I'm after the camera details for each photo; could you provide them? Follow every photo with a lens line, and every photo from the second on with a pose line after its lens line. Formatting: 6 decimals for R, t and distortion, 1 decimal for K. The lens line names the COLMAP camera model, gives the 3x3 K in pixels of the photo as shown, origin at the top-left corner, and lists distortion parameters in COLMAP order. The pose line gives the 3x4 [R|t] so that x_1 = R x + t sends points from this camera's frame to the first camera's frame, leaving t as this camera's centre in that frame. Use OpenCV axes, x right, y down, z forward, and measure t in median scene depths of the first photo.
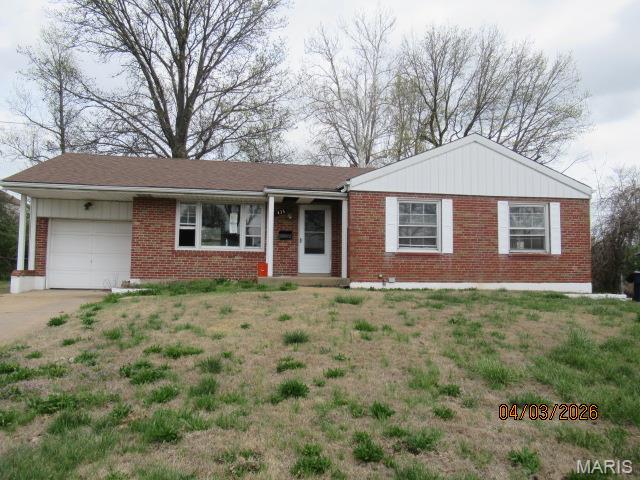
lens RADIAL K [[473.8, 0, 320.0], [0, 473.8, 240.0], [0, 0, 1]] dist [0.004282, -0.000463]
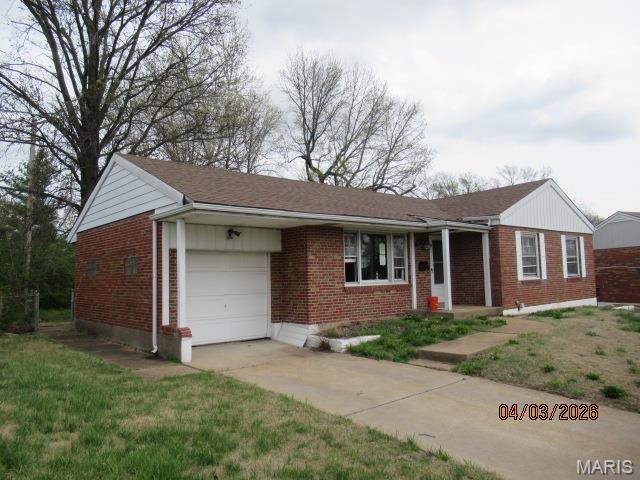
lens RADIAL K [[473.8, 0, 320.0], [0, 473.8, 240.0], [0, 0, 1]] dist [0.004282, -0.000463]
pose [[0.846948, 0.005448, 0.531648, -0.795708], [0.003595, 0.999866, -0.015972, -0.050435], [-0.531664, 0.015439, 0.846815, 0.289220]]
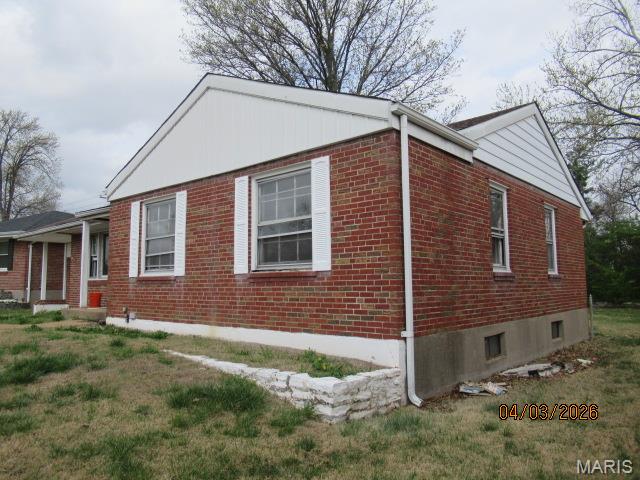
lens RADIAL K [[473.8, 0, 320.0], [0, 473.8, 240.0], [0, 0, 1]] dist [0.004282, -0.000463]
pose [[0.647723, -0.086013, -0.757005, 0.840102], [0.053715, 0.996290, -0.067240, 0.031540], [0.759980, 0.002891, 0.649940, 0.705586]]
